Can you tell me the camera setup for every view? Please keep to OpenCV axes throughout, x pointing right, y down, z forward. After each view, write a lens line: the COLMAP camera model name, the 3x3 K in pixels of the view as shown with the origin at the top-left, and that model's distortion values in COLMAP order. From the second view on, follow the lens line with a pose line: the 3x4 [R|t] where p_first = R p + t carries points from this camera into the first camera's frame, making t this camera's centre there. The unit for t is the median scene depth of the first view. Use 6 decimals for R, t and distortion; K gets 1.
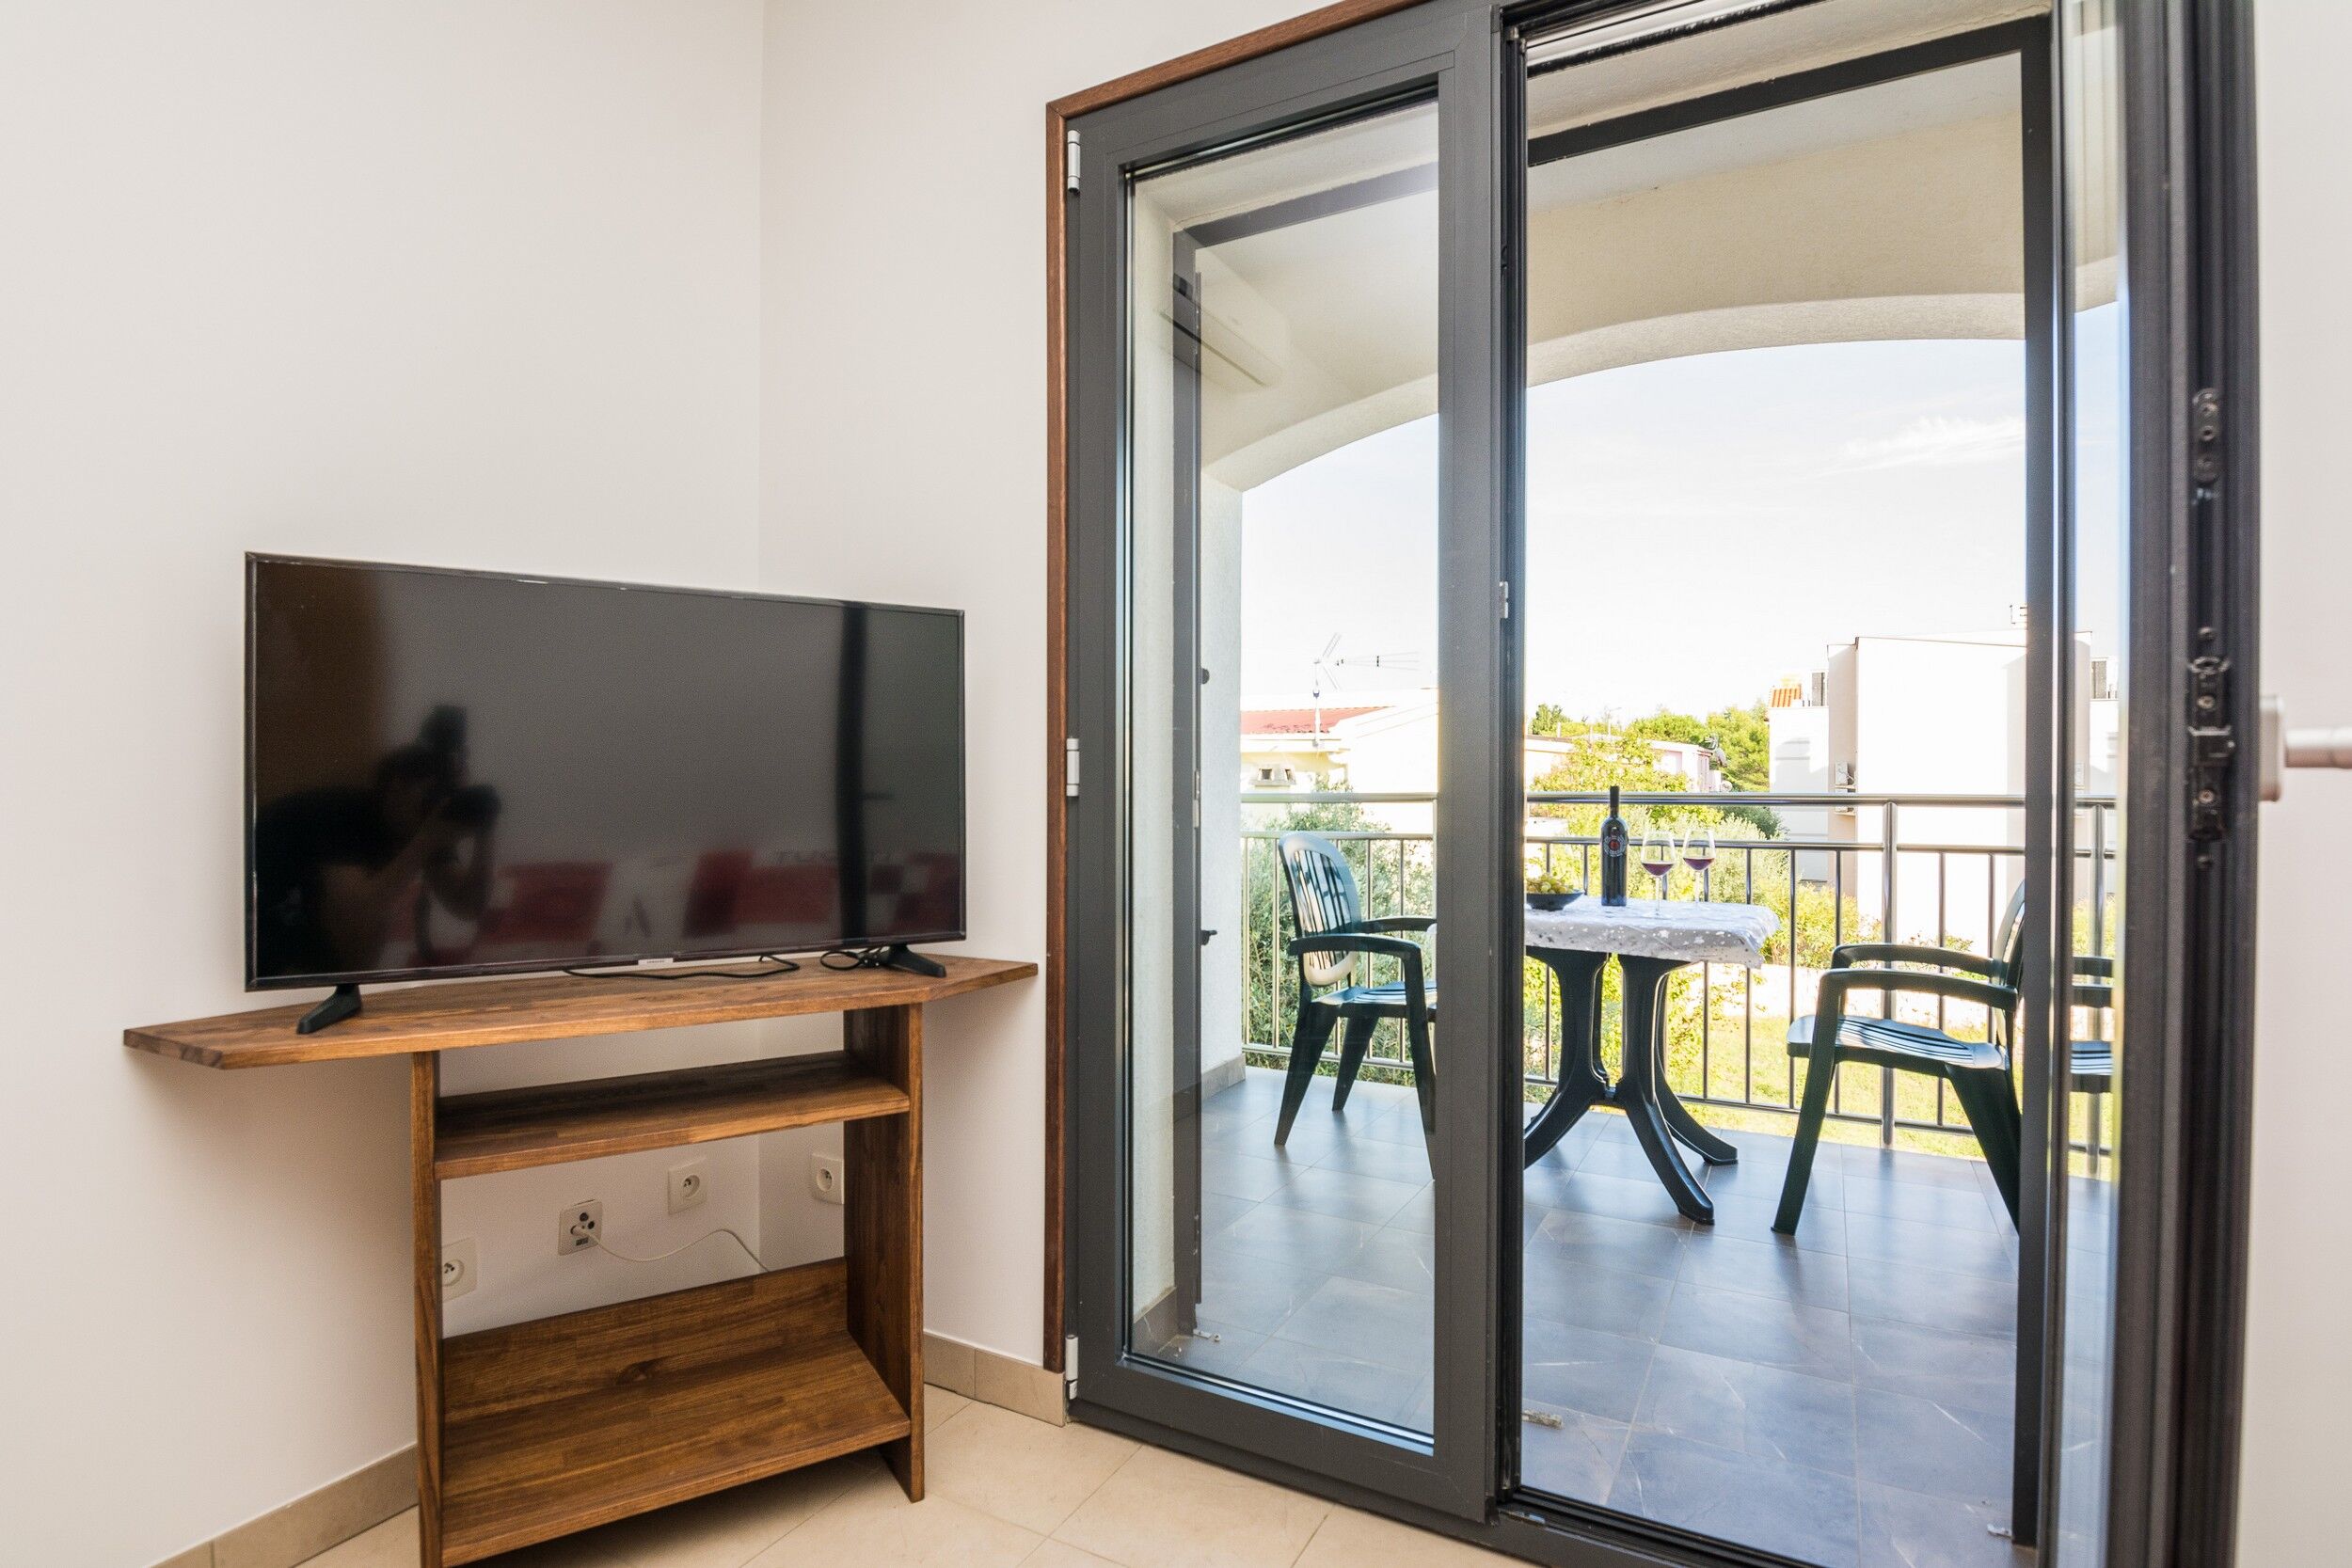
lens RADIAL K [[1180.6, 0, 1186.5], [0, 1180.6, 793.6], [0, 0, 1]] dist [-0.023129, -0.000649]
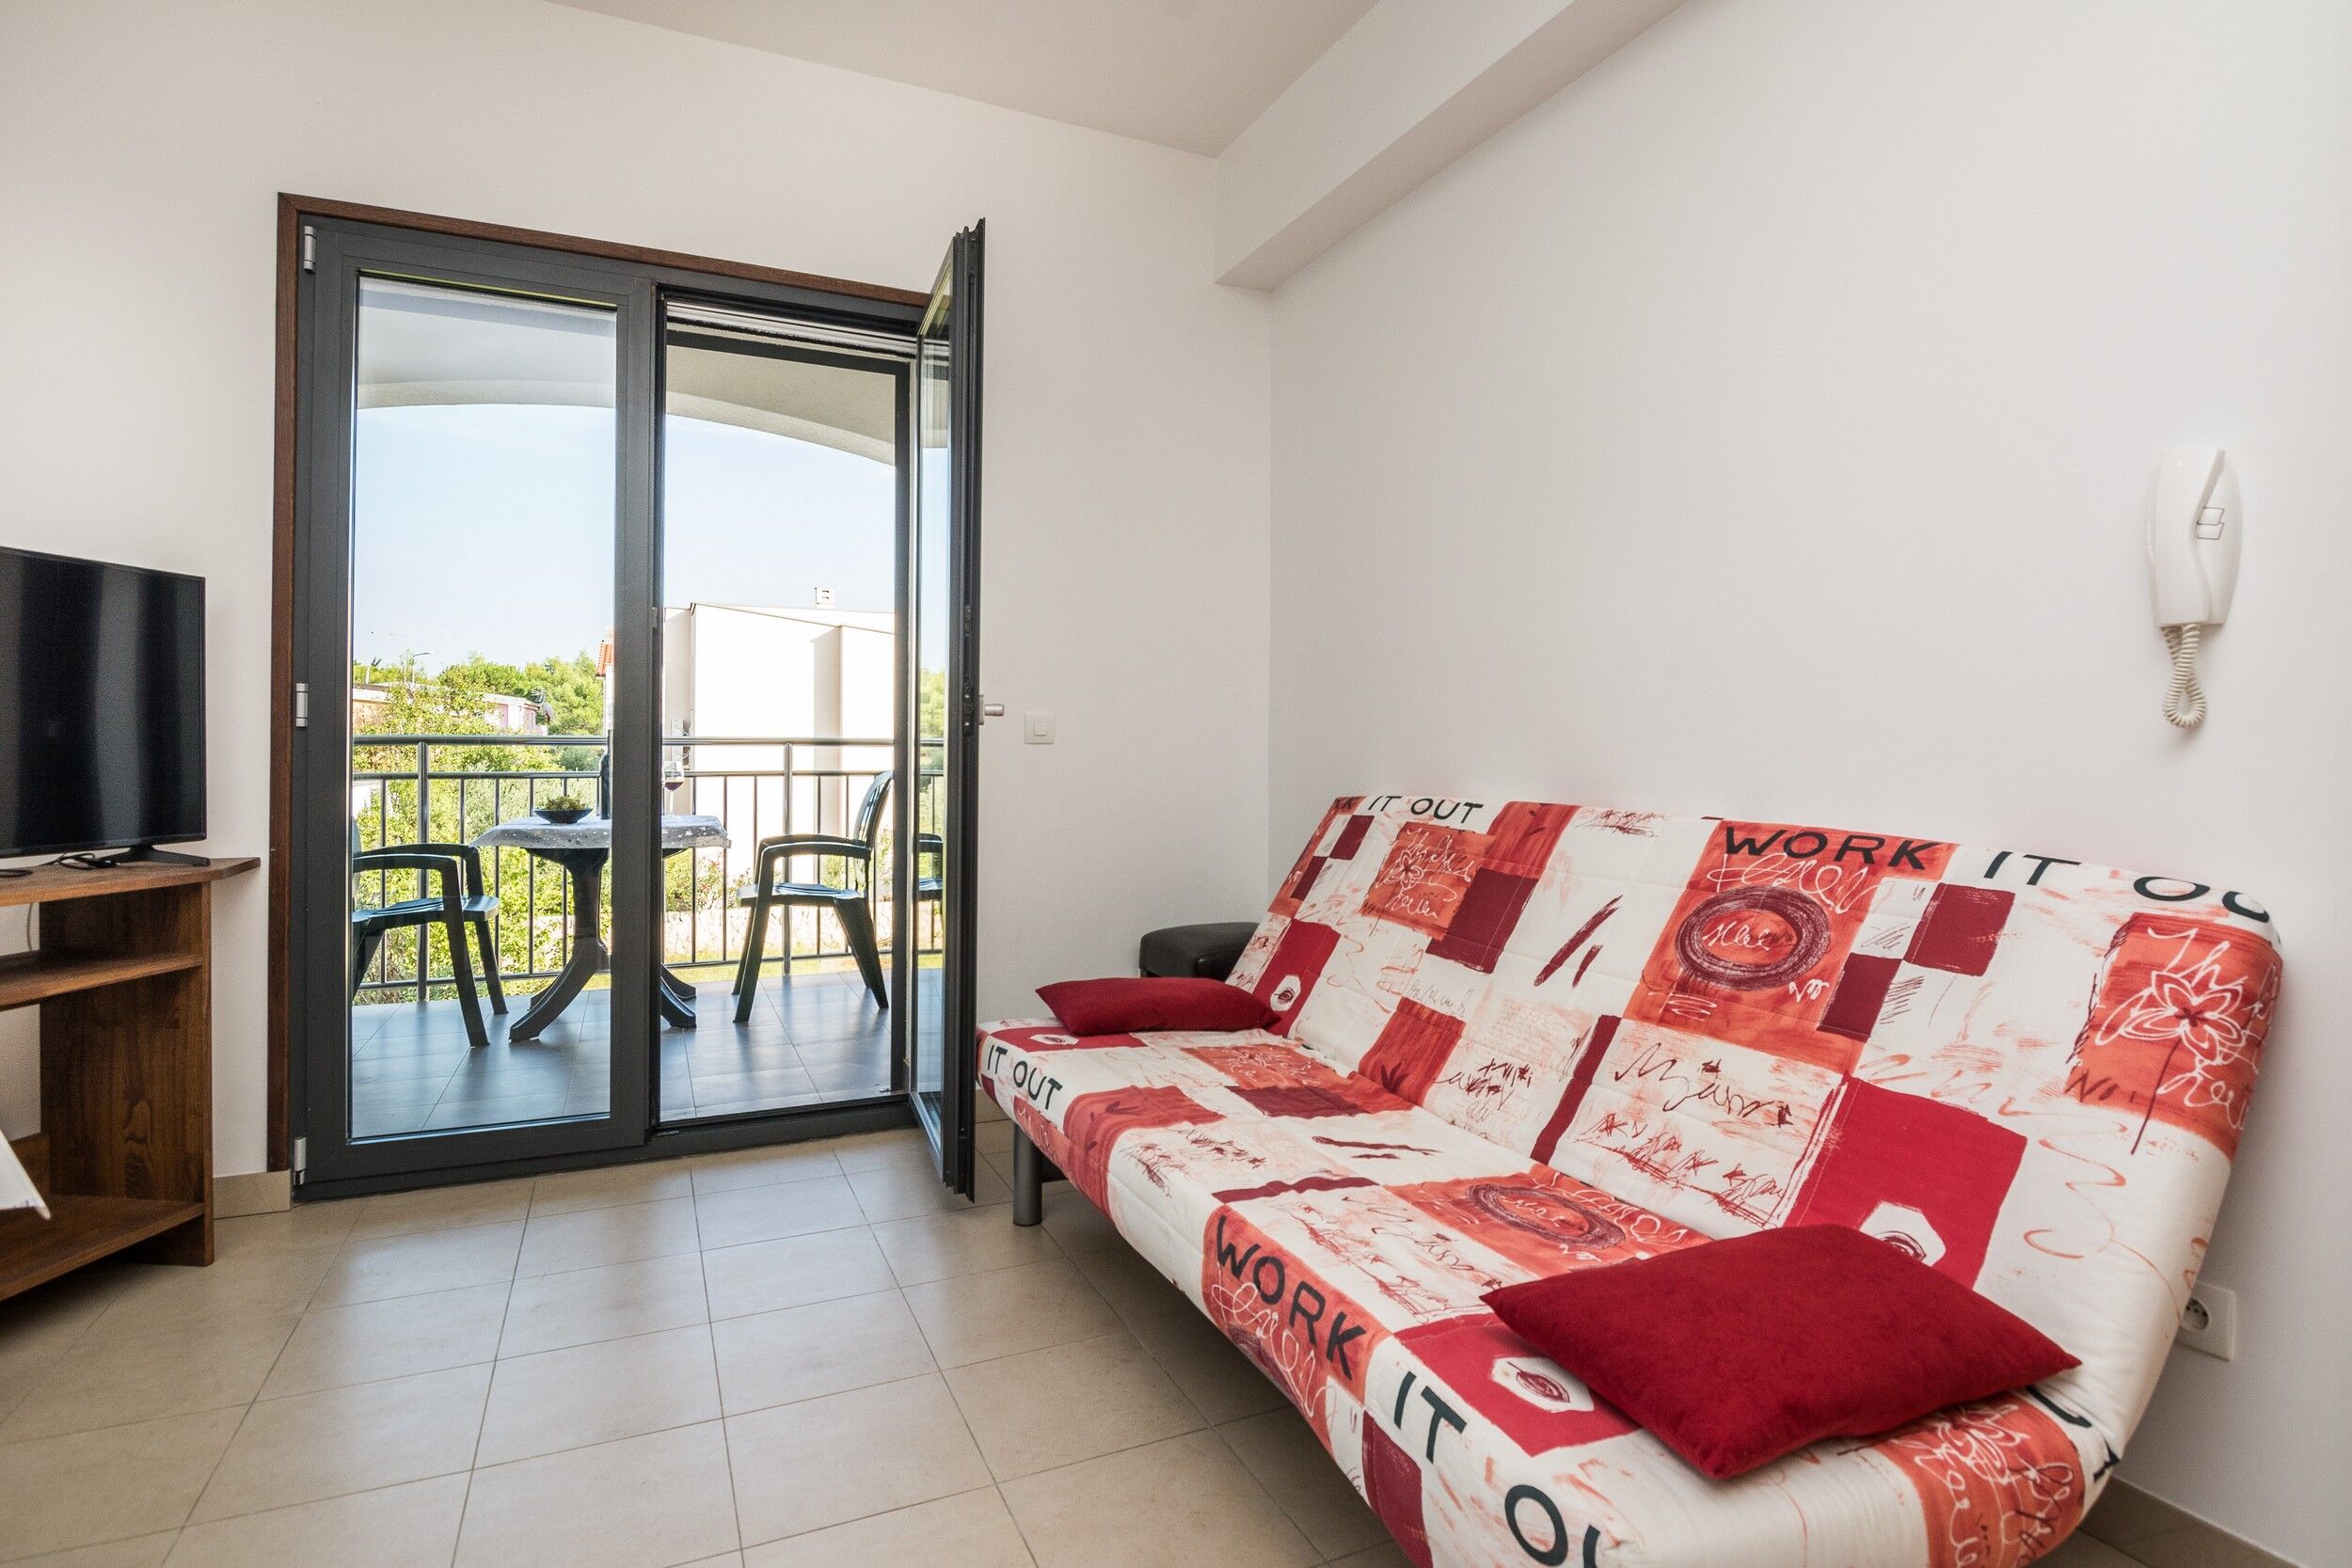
lens RADIAL K [[1186.2, 0, 1182.6], [0, 1186.2, 734.9], [0, 0, 1]] dist [-0.001321, -0.015279]
pose [[0.606945, 0.007952, 0.794704, -0.541147], [0.001586, 0.999936, -0.011218, 0.027278], [-0.794742, 0.008069, 0.606894, -0.581344]]
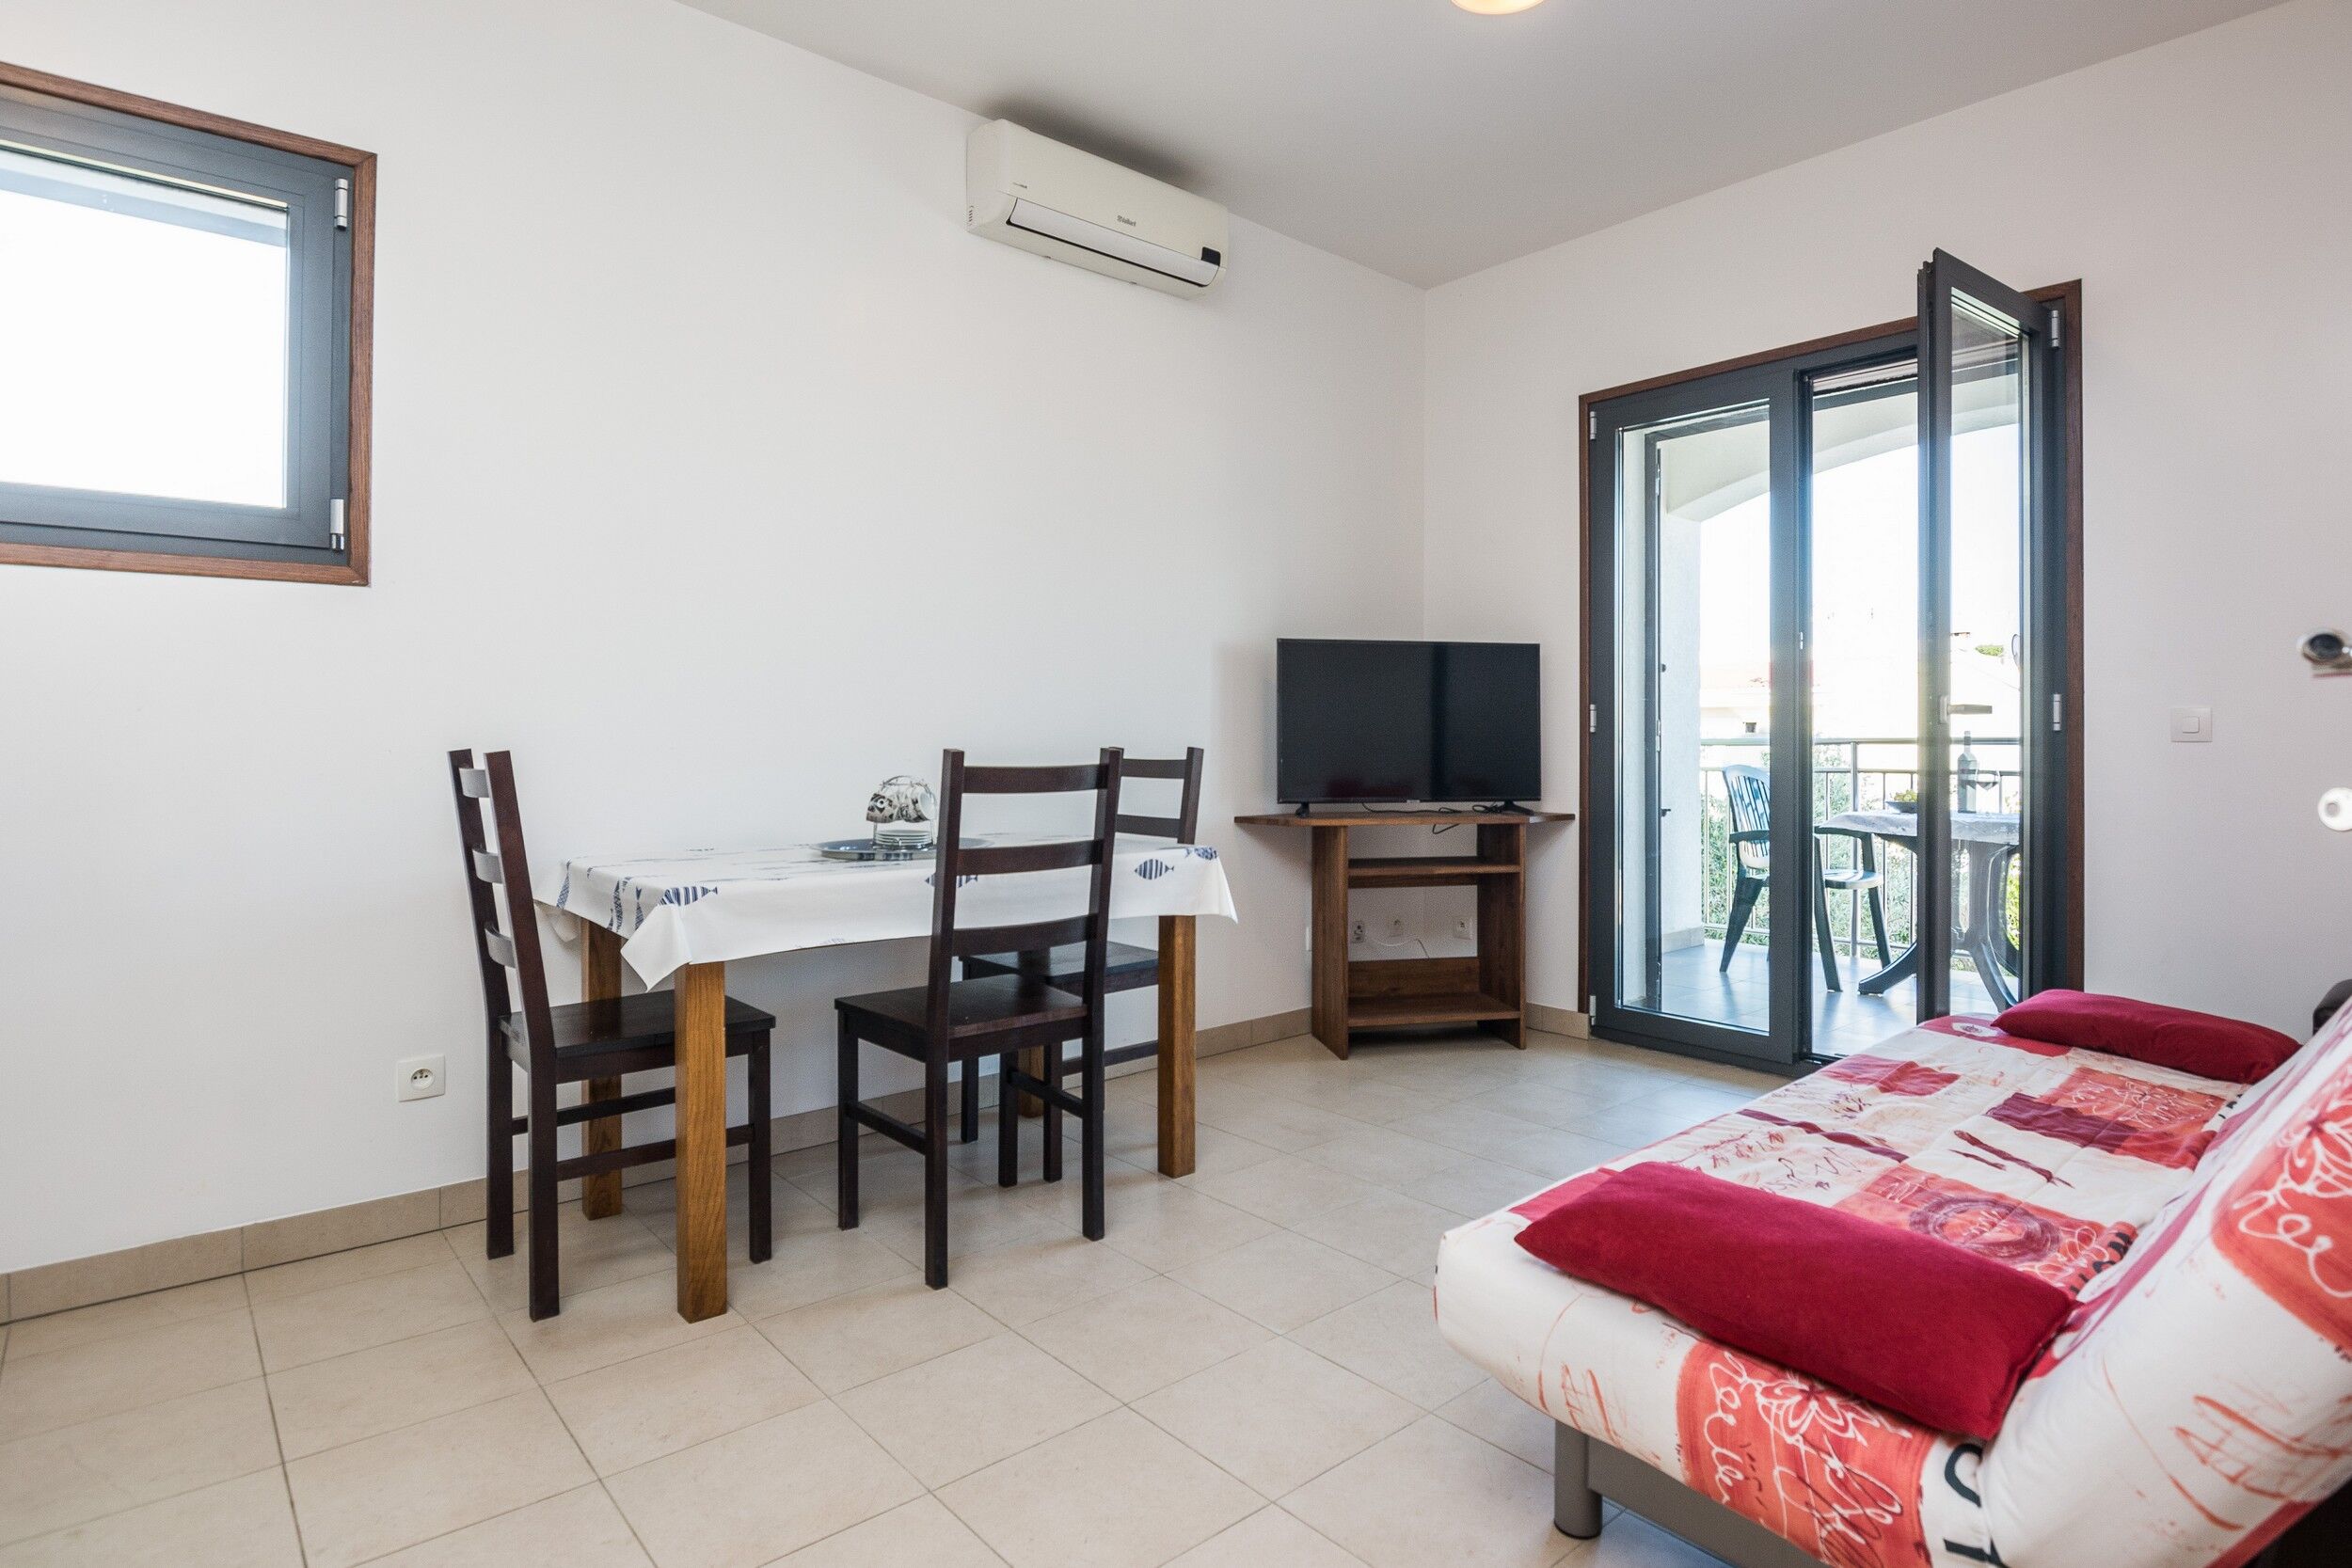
lens RADIAL K [[1201.9, 0, 1291.9], [0, 1201.9, 730.4], [0, 0, 1]] dist [0.004635, -0.000080]
pose [[0.952750, -0.001901, -0.303751, 0.040793], [-0.002967, 0.999874, -0.015565, 0.032453], [0.303742, 0.015731, 0.952624, -1.157837]]
